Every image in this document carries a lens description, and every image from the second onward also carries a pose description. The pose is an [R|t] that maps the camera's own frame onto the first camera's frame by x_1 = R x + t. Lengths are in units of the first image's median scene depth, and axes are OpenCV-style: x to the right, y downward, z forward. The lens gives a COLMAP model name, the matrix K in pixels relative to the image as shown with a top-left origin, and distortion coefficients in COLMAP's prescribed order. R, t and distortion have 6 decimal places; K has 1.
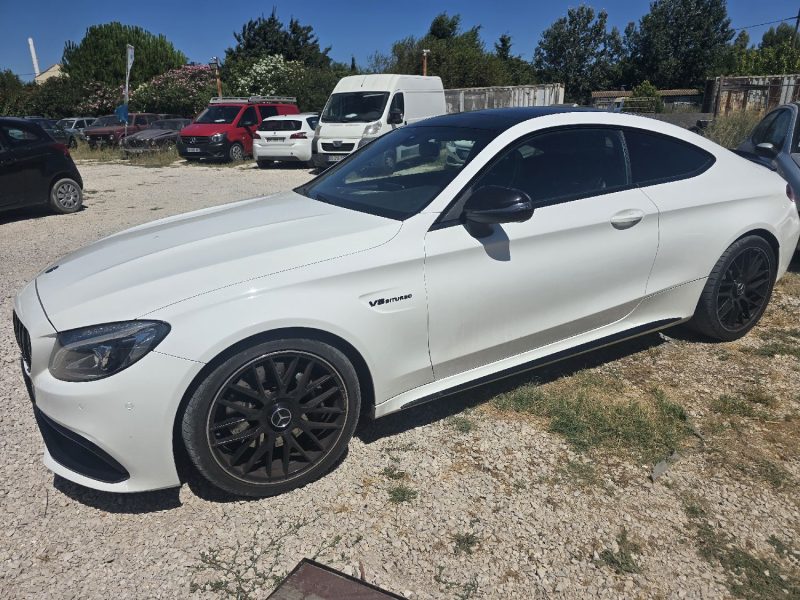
lens RADIAL K [[544.9, 0, 407.6], [0, 544.9, 298.9], [0, 0, 1]] dist [0.039163, -0.032465]
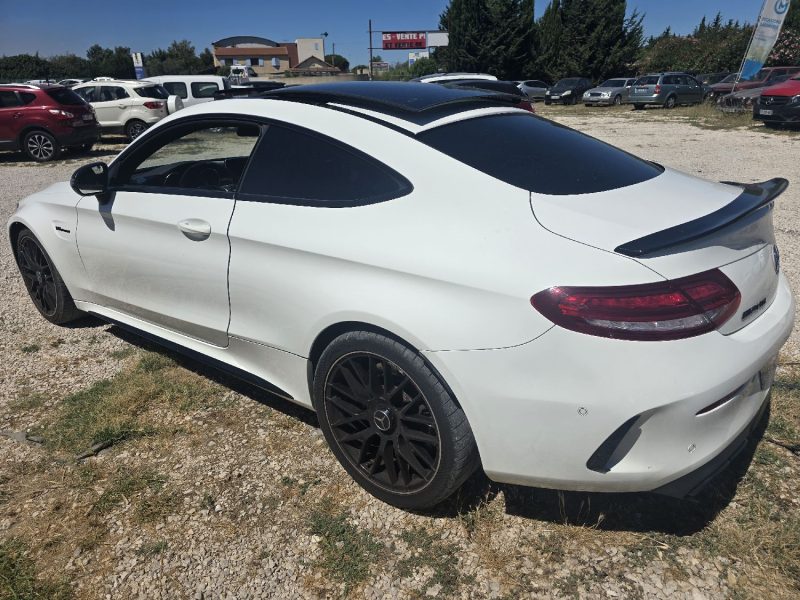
lens RADIAL K [[544.9, 0, 400.7], [0, 544.9, 298.2], [0, 0, 1]] dist [0.039163, -0.032465]
pose [[0.392979, 0.341223, -0.853894, 1.295645], [-0.274871, 0.929735, 0.245029, -0.344743], [0.877504, 0.138419, 0.459159, 0.911230]]
